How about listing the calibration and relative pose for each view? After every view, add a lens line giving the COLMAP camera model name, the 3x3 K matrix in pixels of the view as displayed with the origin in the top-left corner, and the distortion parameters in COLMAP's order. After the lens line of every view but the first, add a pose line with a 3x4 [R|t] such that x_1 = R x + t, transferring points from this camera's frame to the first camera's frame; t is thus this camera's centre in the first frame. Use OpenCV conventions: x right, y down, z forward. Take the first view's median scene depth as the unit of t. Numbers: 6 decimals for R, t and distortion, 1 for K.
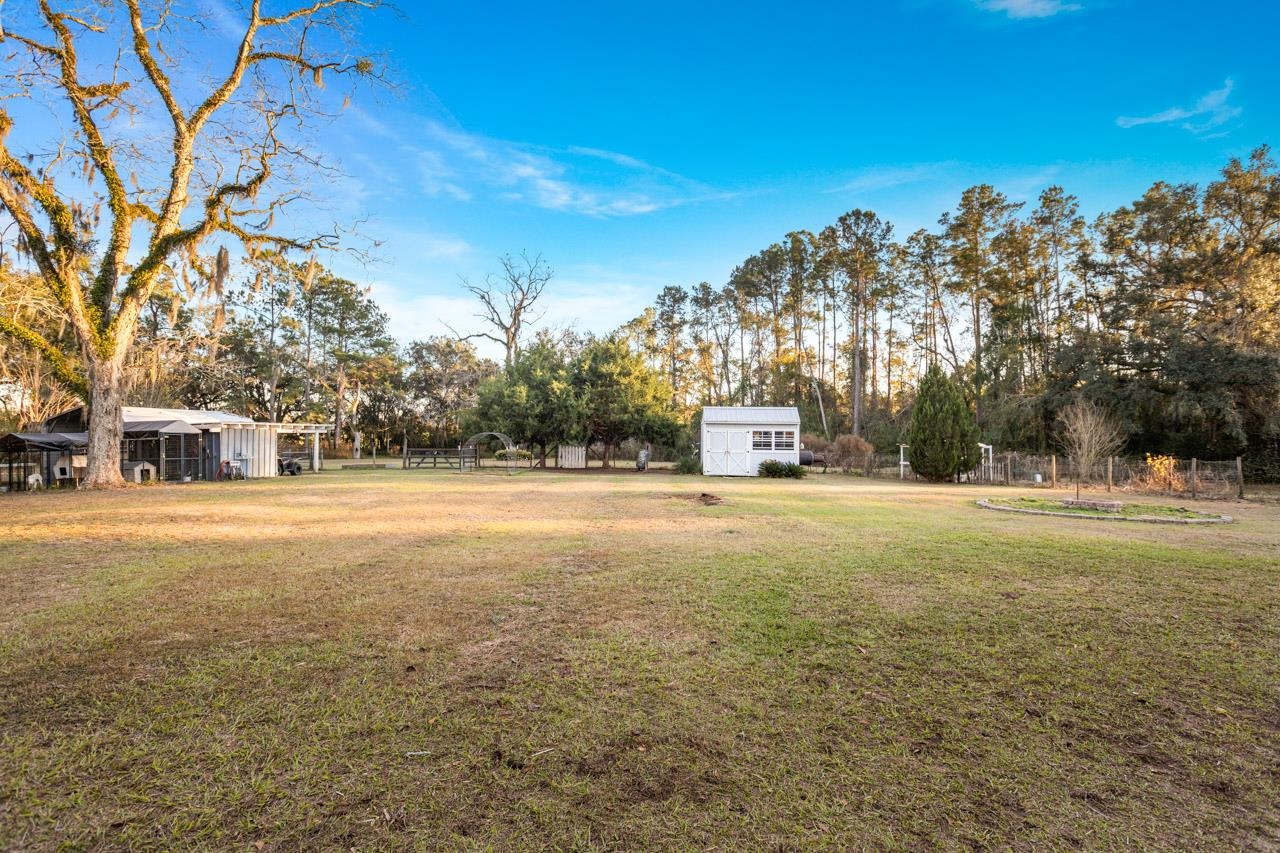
lens RADIAL K [[594.6, 0, 636.1], [0, 594.6, 427.1], [0, 0, 1]] dist [0.014053, -0.000080]
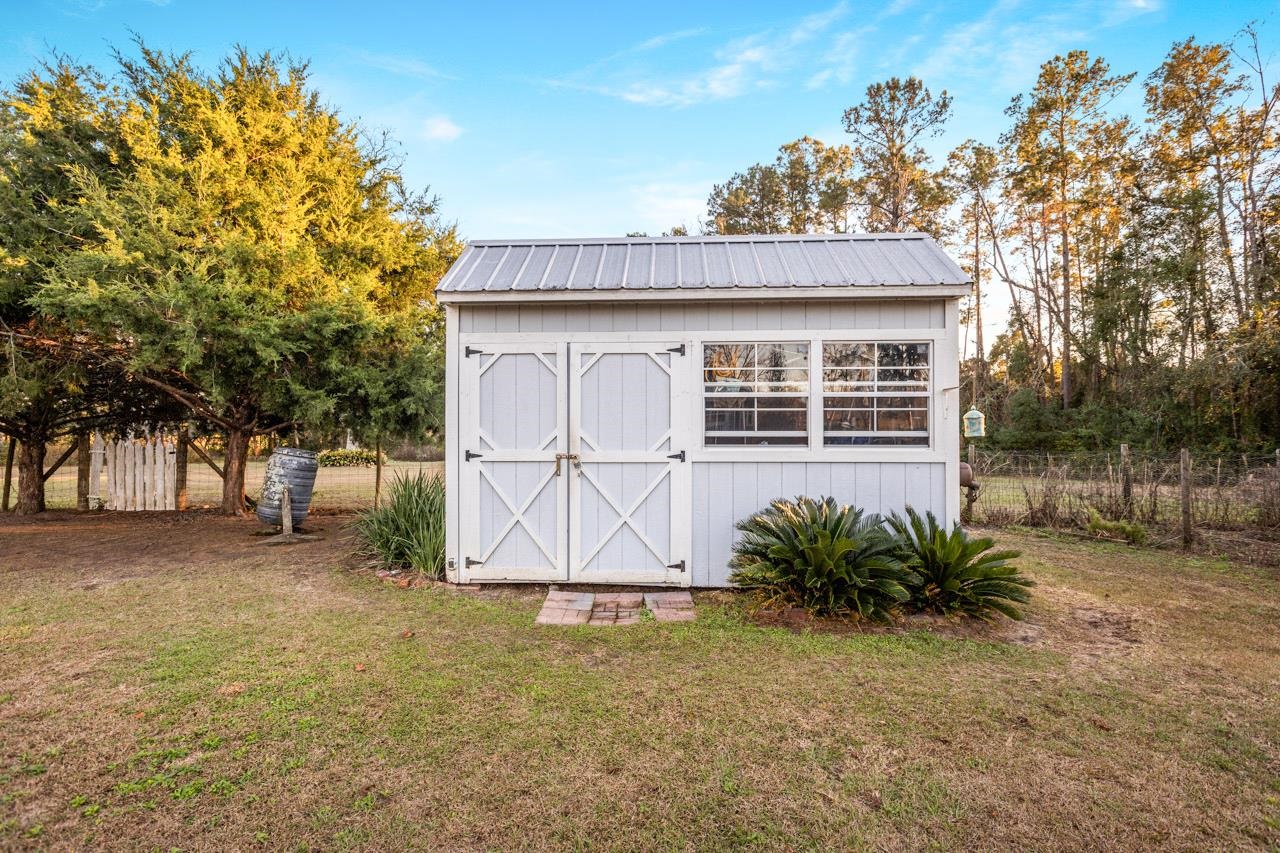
lens RADIAL K [[594.6, 0, 636.1], [0, 594.6, 427.1], [0, 0, 1]] dist [0.014053, -0.000080]
pose [[0.999747, -0.013420, 0.018049, 0.167267], [0.013497, 0.999900, -0.004138, 0.032579], [-0.017992, 0.004380, 0.999829, 0.796020]]
